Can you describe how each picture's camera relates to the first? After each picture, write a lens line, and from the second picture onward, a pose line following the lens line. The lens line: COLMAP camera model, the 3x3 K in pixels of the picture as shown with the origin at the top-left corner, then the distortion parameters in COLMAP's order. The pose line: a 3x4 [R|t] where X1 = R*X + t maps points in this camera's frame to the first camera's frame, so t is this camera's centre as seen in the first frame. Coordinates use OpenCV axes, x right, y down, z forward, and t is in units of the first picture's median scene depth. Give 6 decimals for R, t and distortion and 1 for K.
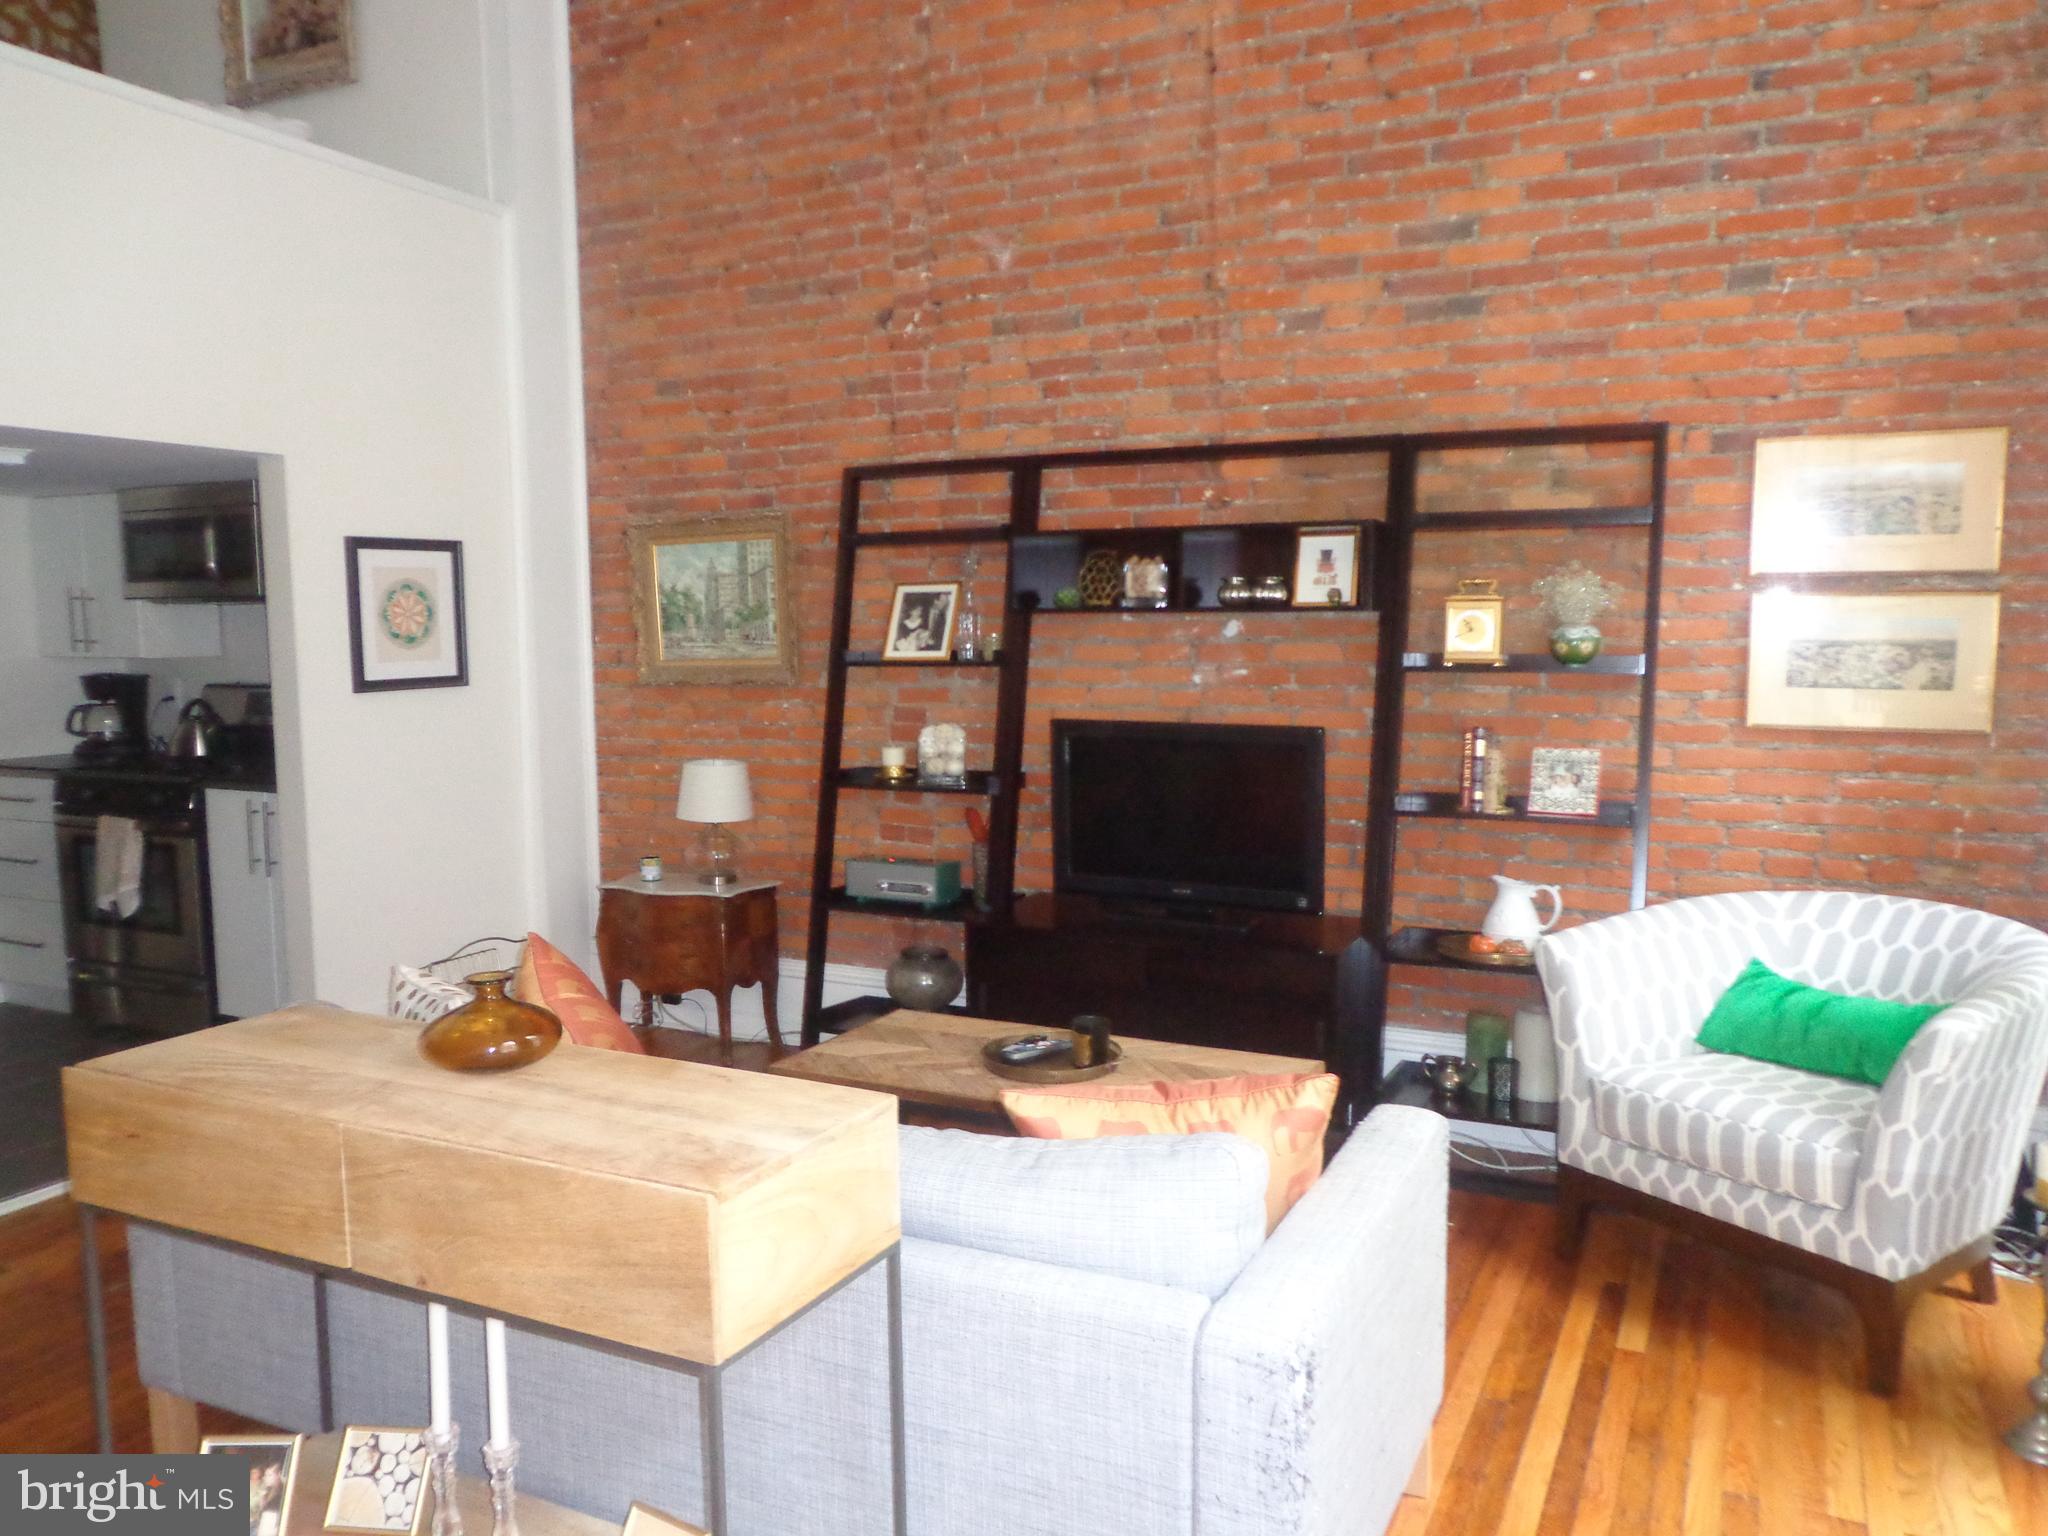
lens RADIAL K [[1524.3, 0, 1027.4], [0, 1524.3, 761.4], [0, 0, 1]] dist [0.005005, 0.005254]
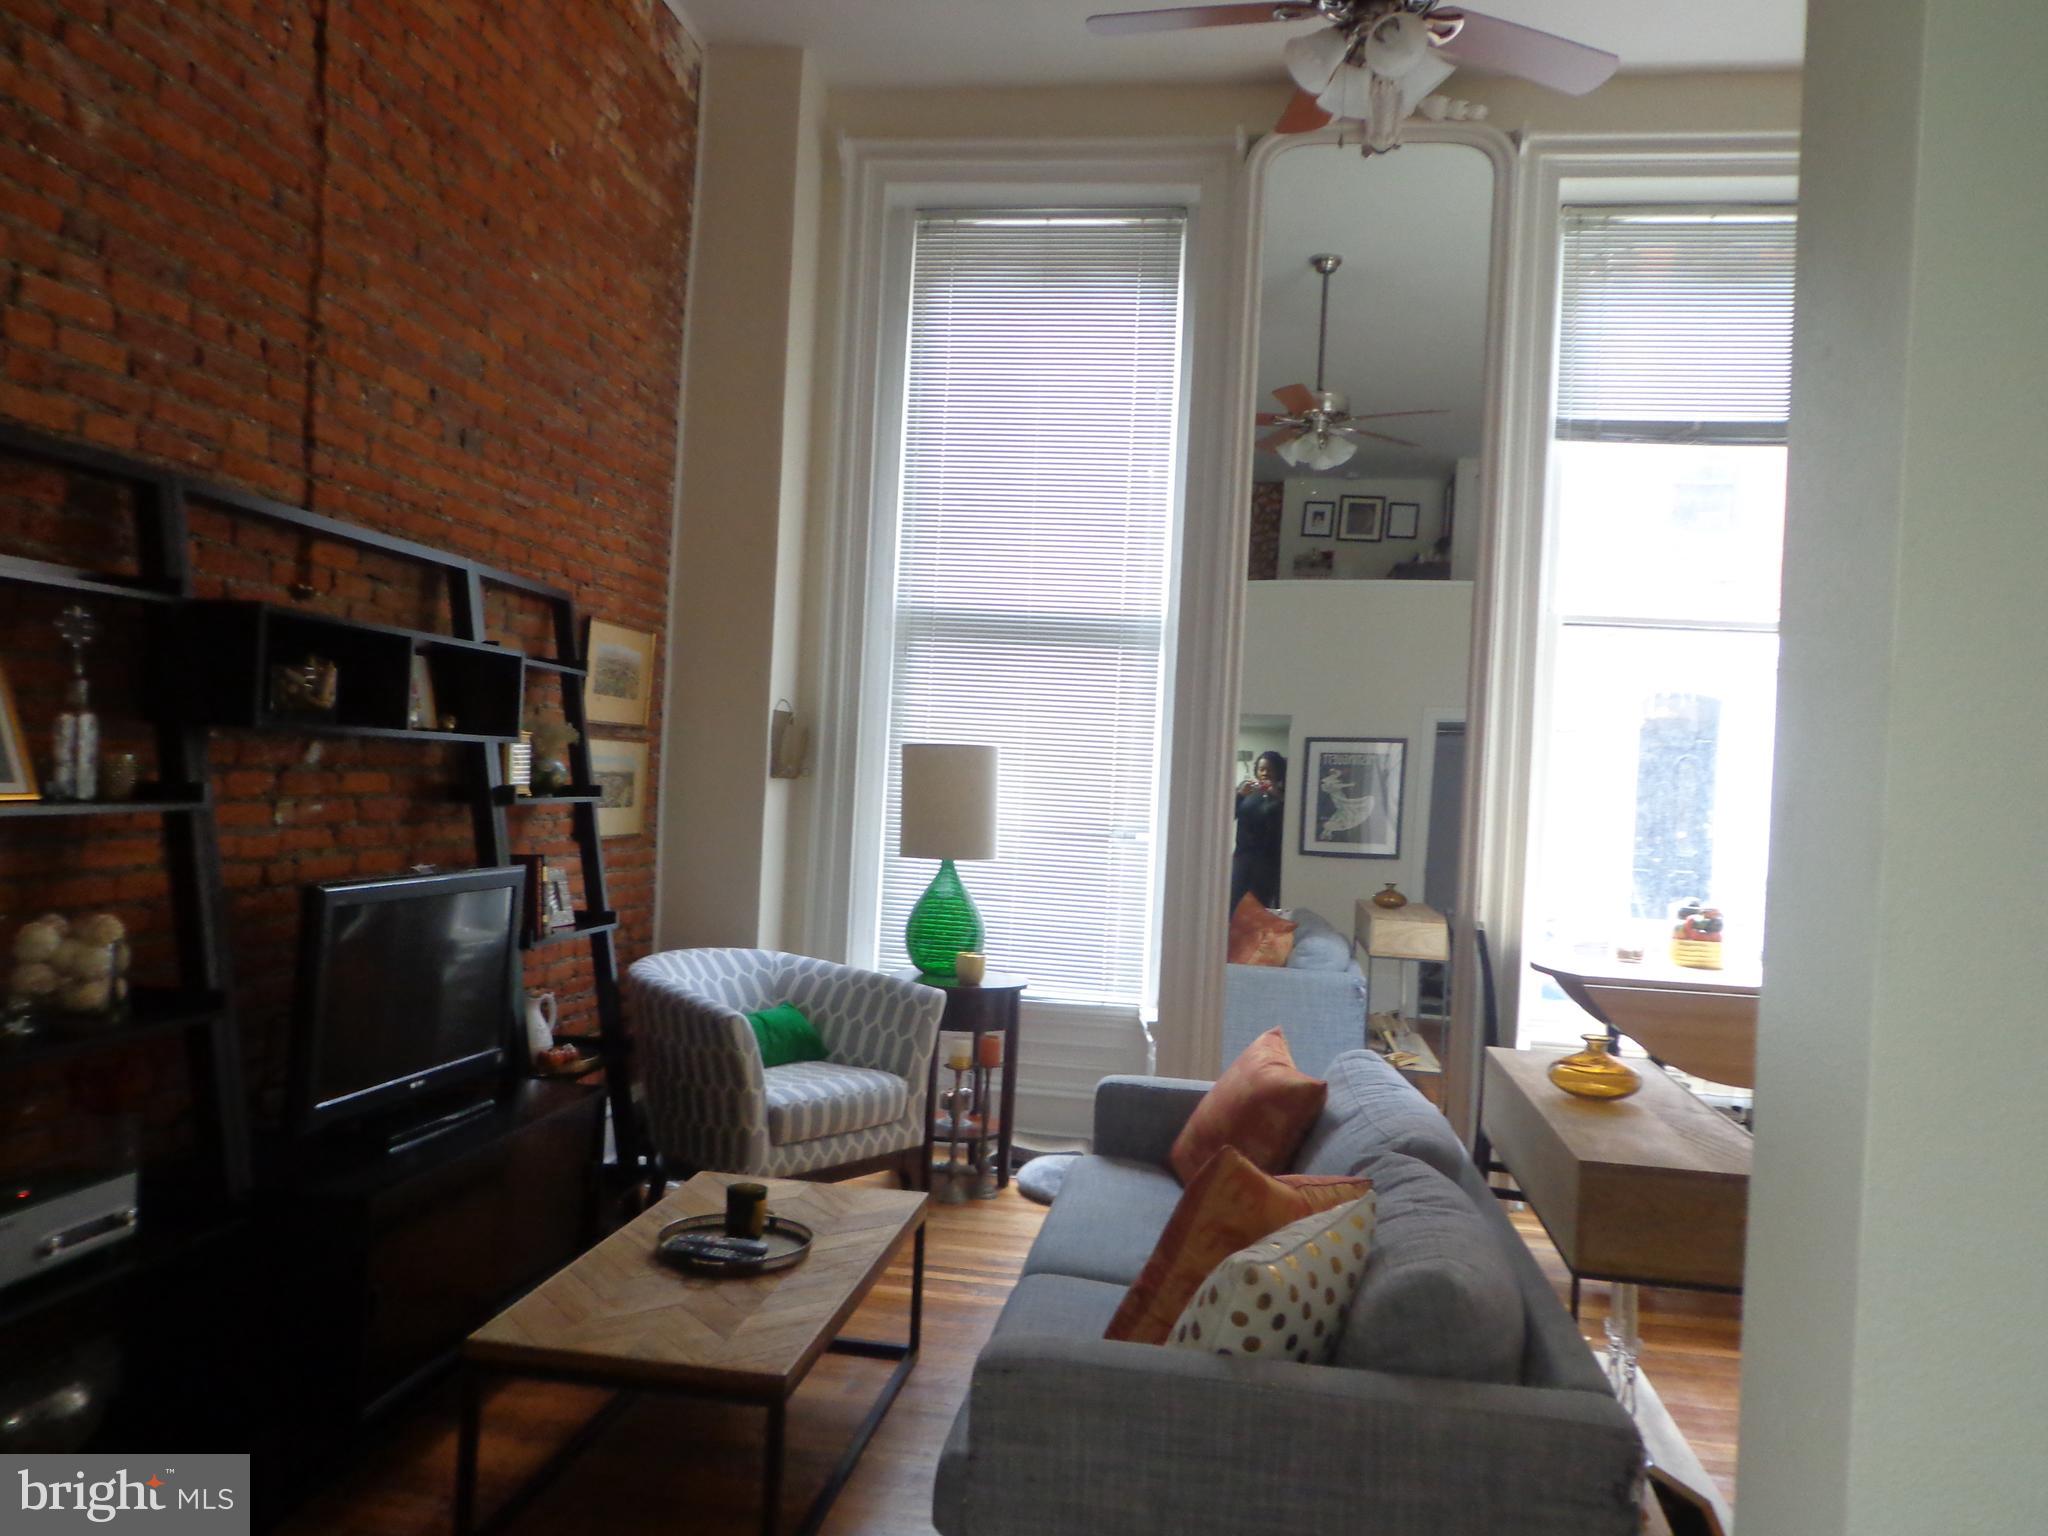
lens RADIAL K [[1524.3, 0, 1027.4], [0, 1524.3, 761.4], [0, 0, 1]] dist [0.005005, 0.005254]
pose [[-0.304414, -0.001263, 0.952539, -0.715119], [0.043902, 0.998918, 0.015355, -0.077265], [-0.951527, 0.046493, -0.304030, 0.876031]]
